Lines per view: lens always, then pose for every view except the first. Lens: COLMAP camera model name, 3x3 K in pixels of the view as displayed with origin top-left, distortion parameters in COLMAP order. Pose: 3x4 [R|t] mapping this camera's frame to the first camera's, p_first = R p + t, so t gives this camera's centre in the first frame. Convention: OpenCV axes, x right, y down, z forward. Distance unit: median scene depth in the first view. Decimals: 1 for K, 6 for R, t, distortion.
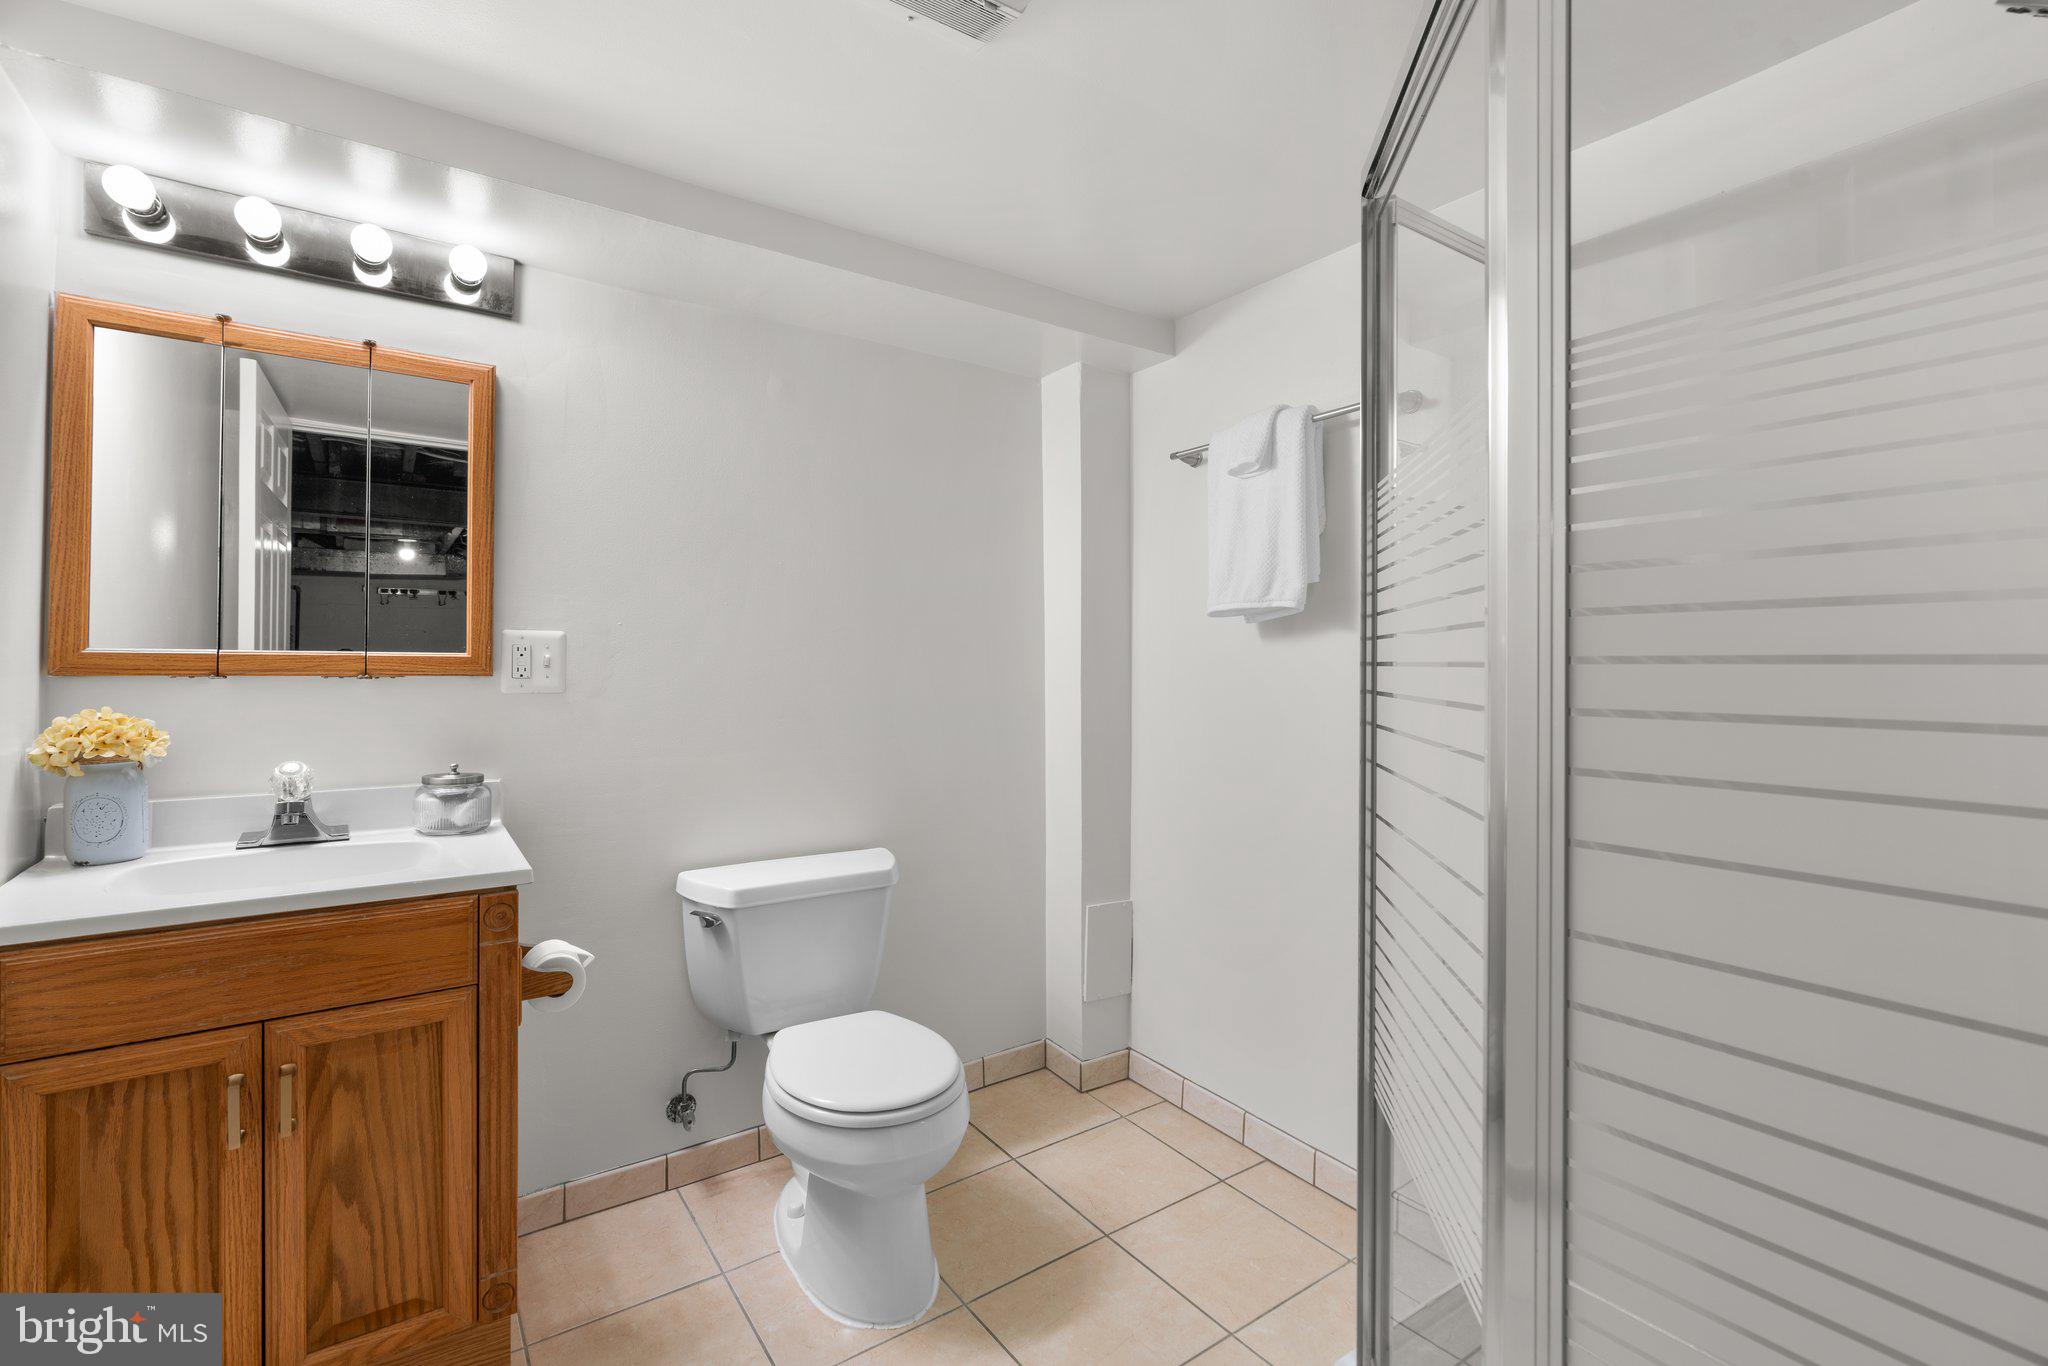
lens RADIAL K [[930.9, 0, 1026.3], [0, 930.9, 670.4], [0, 0, 1]] dist [-0.001916, 0.001117]
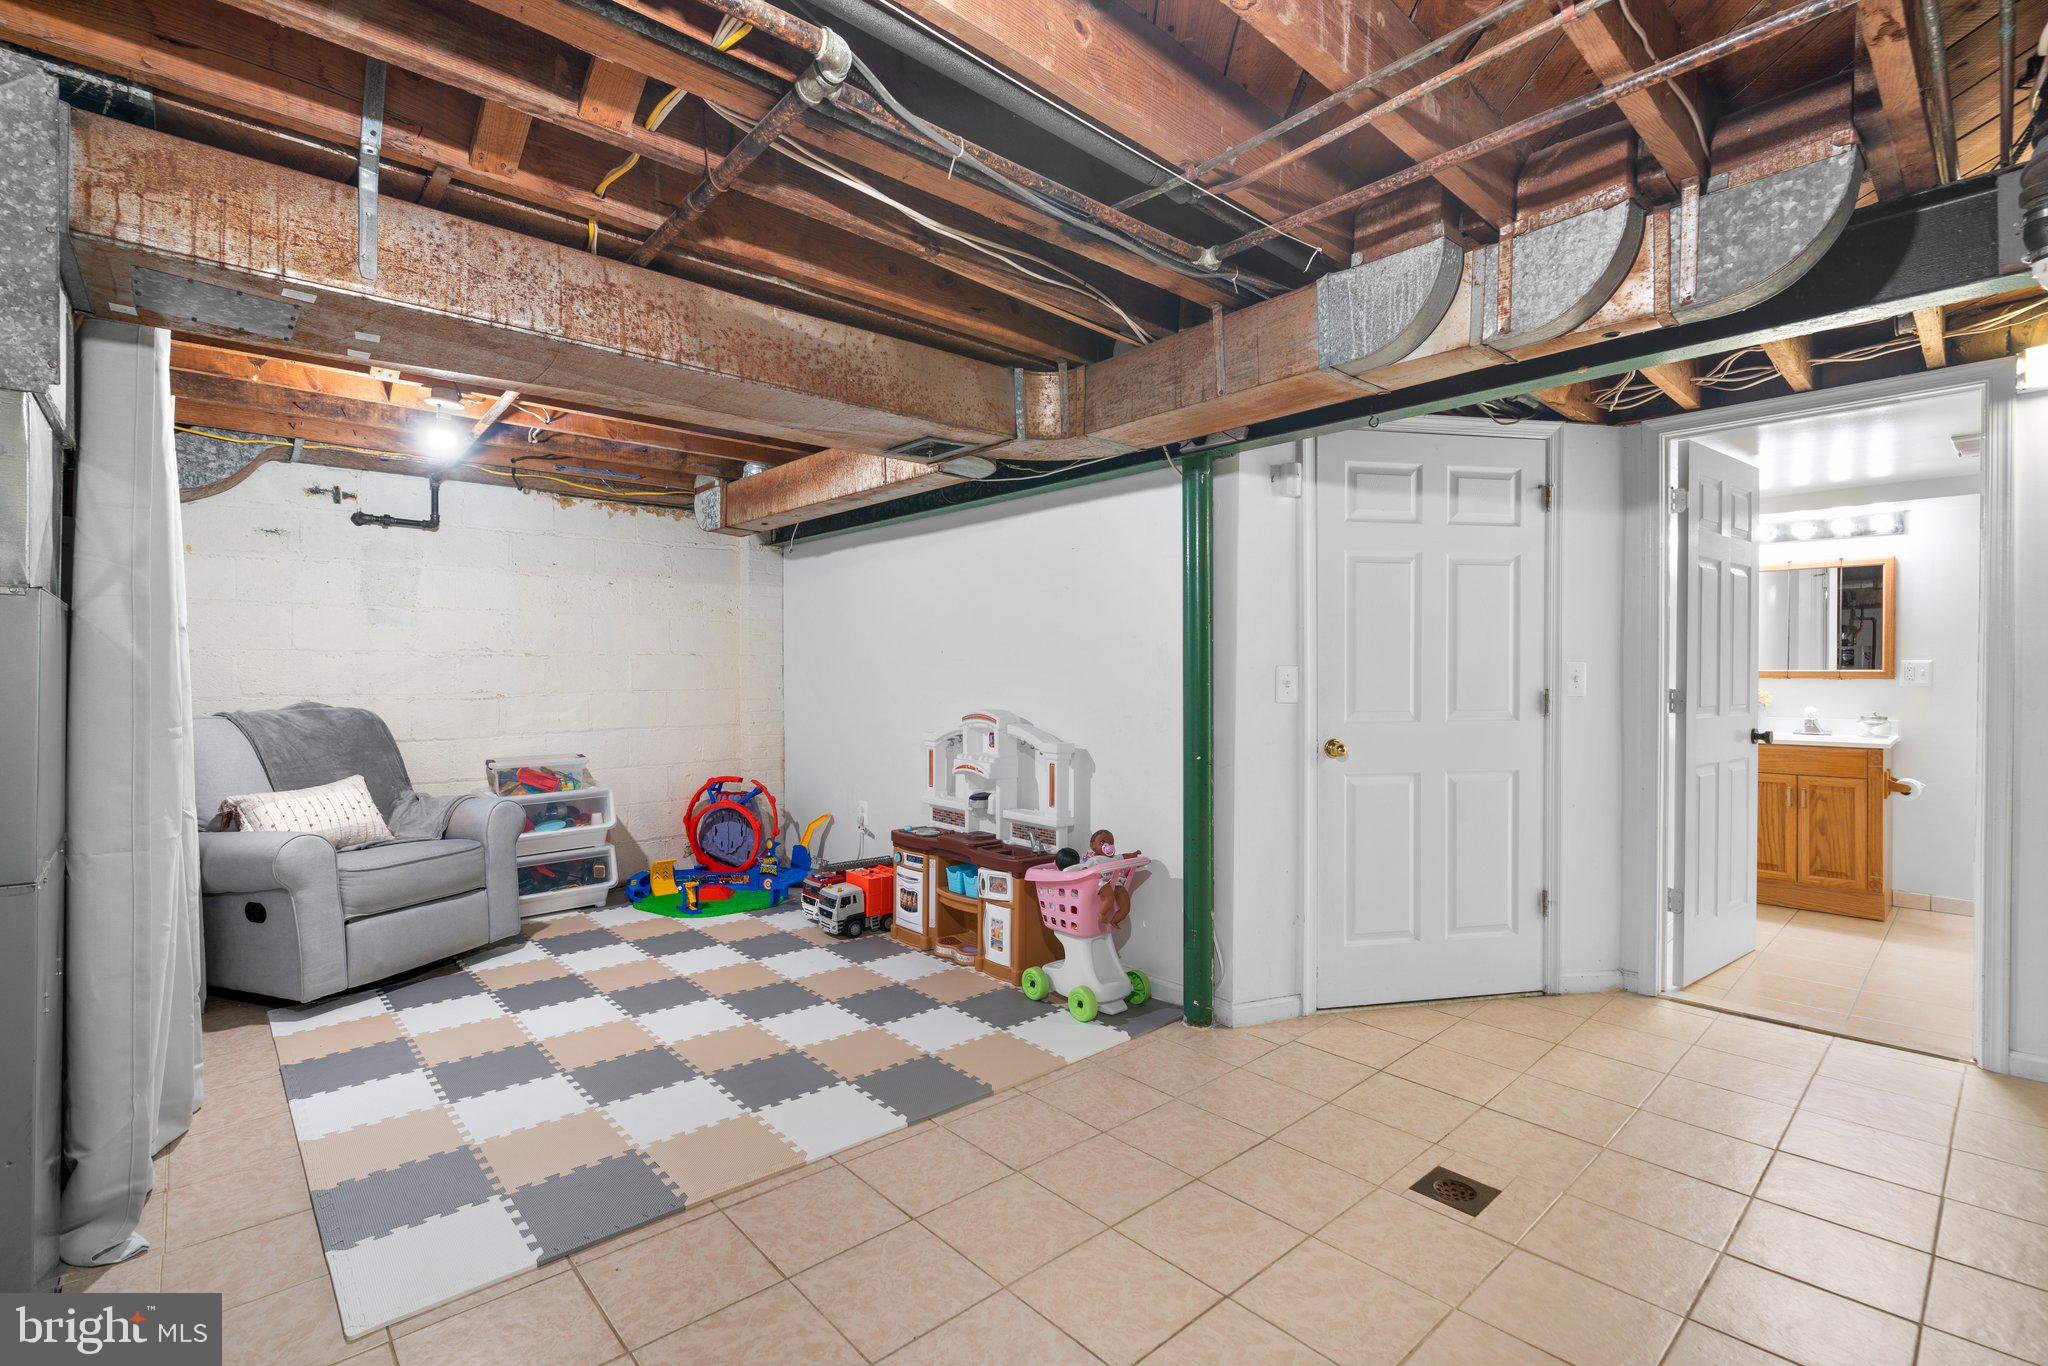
lens RADIAL K [[930.9, 0, 1024.4], [0, 930.9, 678.5], [0, 0, 1]] dist [-0.001916, 0.001117]
pose [[0.130246, 0.001234, -0.991481, 2.178415], [-0.004249, 0.999991, 0.000687, 0.017914], [0.991473, 0.004123, 0.130250, -2.248665]]
